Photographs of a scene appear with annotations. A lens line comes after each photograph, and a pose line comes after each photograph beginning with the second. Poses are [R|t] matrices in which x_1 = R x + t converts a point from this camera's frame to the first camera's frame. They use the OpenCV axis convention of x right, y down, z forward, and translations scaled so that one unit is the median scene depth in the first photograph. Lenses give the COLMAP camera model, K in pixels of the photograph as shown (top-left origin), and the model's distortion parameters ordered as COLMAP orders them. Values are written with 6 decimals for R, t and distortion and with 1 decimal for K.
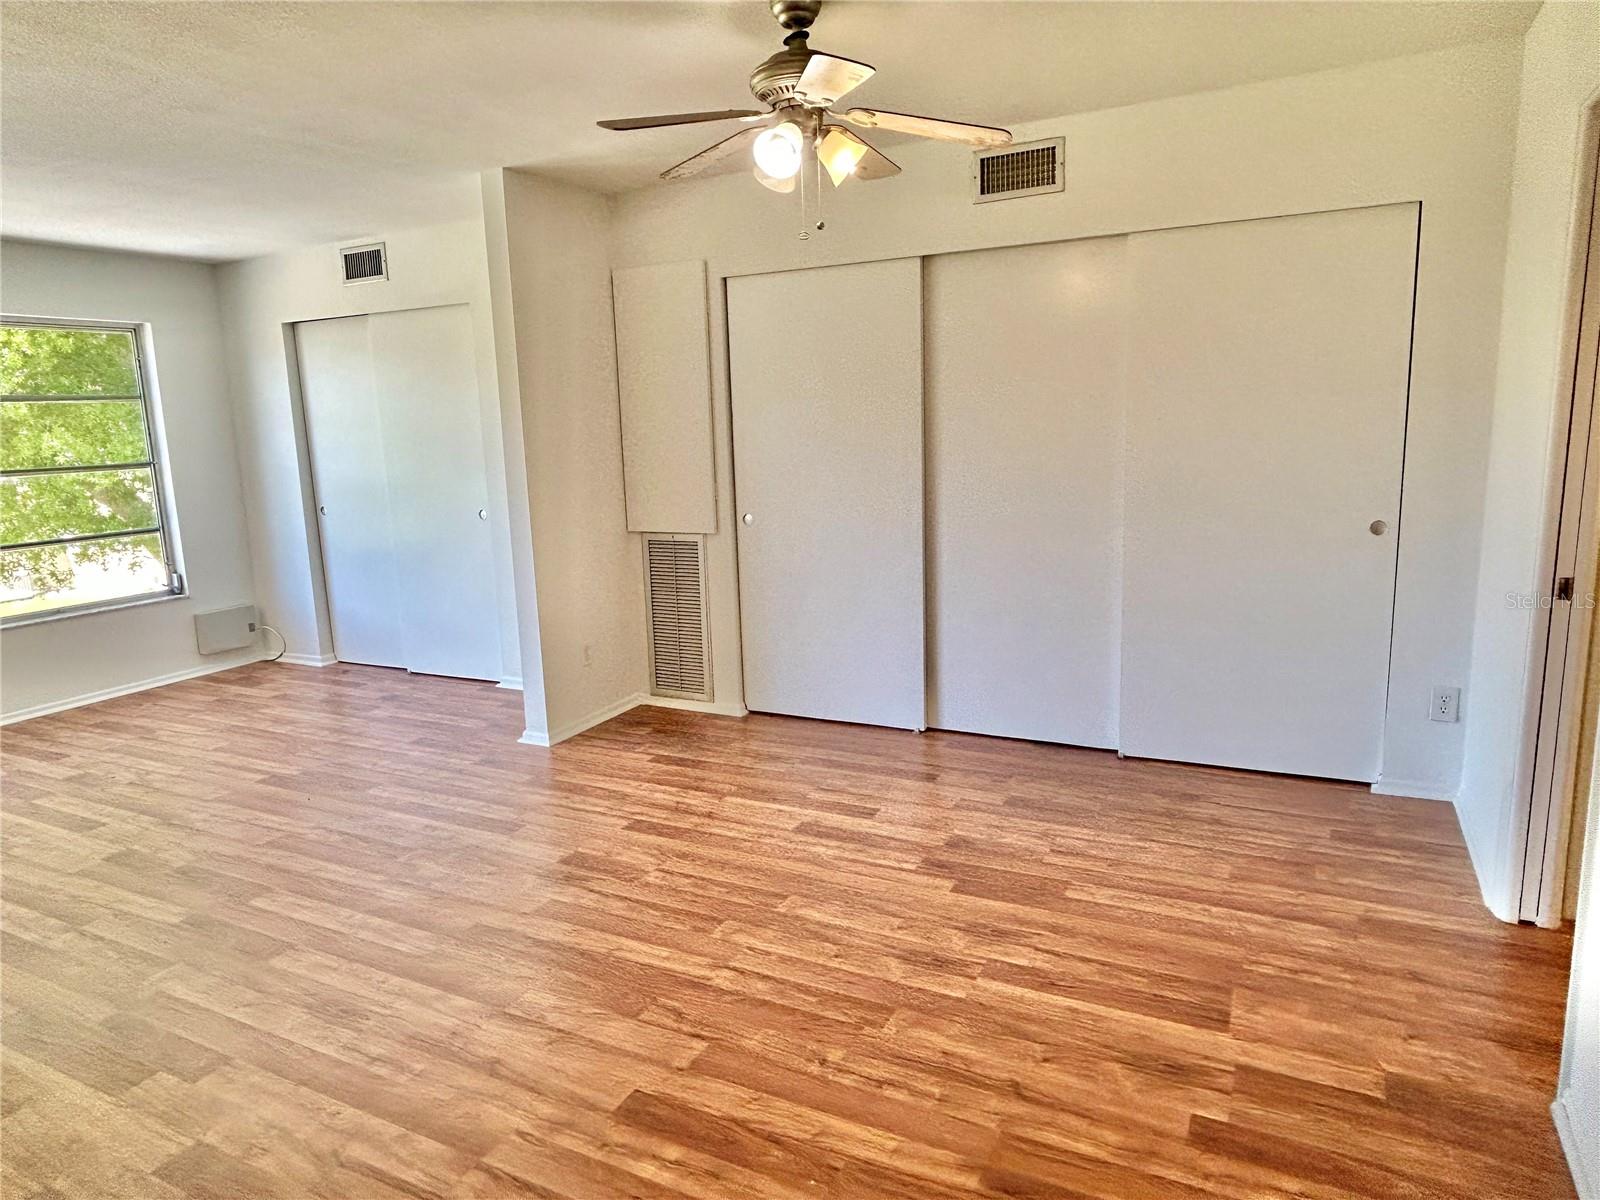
lens RADIAL K [[1015.2, 0, 784.5], [0, 1015.2, 597.3], [0, 0, 1]] dist [-0.000210, -0.002406]
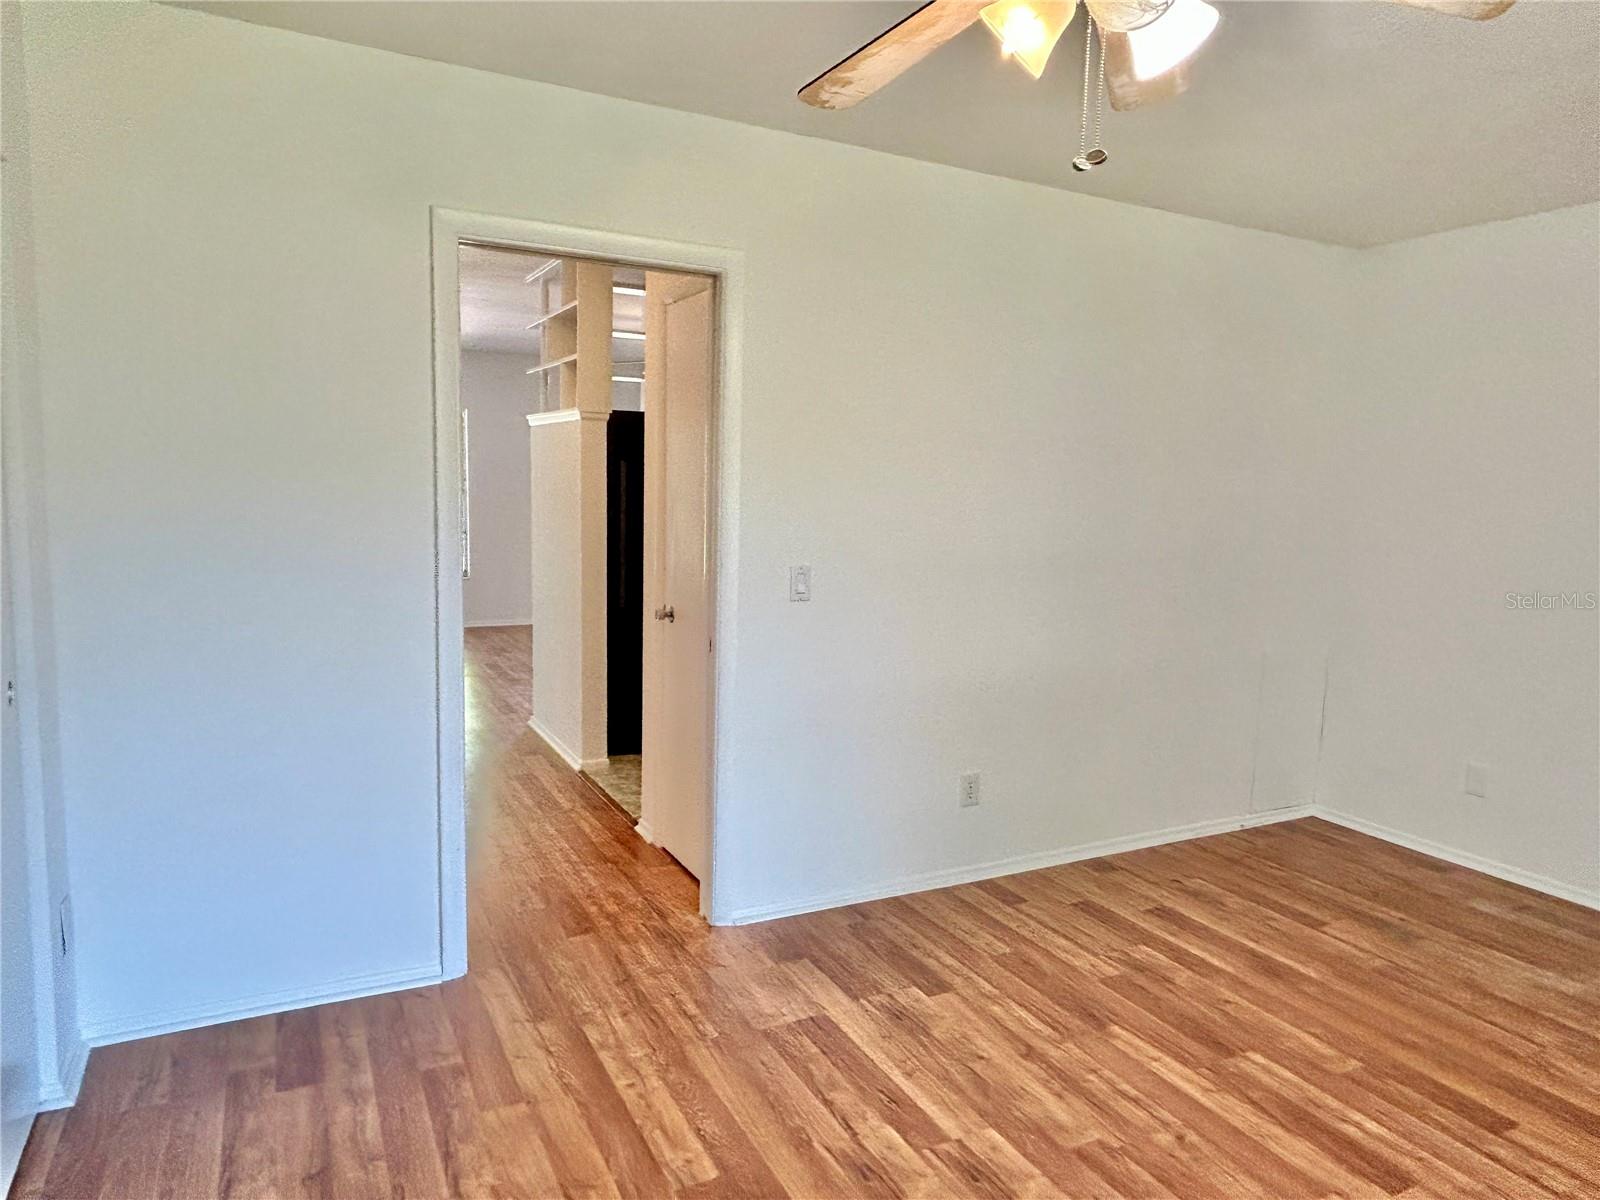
lens RADIAL K [[1015.2, 0, 784.5], [0, 1015.2, 597.3], [0, 0, 1]] dist [-0.000210, -0.002406]
pose [[-0.815025, -0.050010, 0.577264, -0.126008], [0.104914, 0.967064, 0.231905, -0.215194], [-0.569849, 0.249572, -0.782935, 1.204235]]
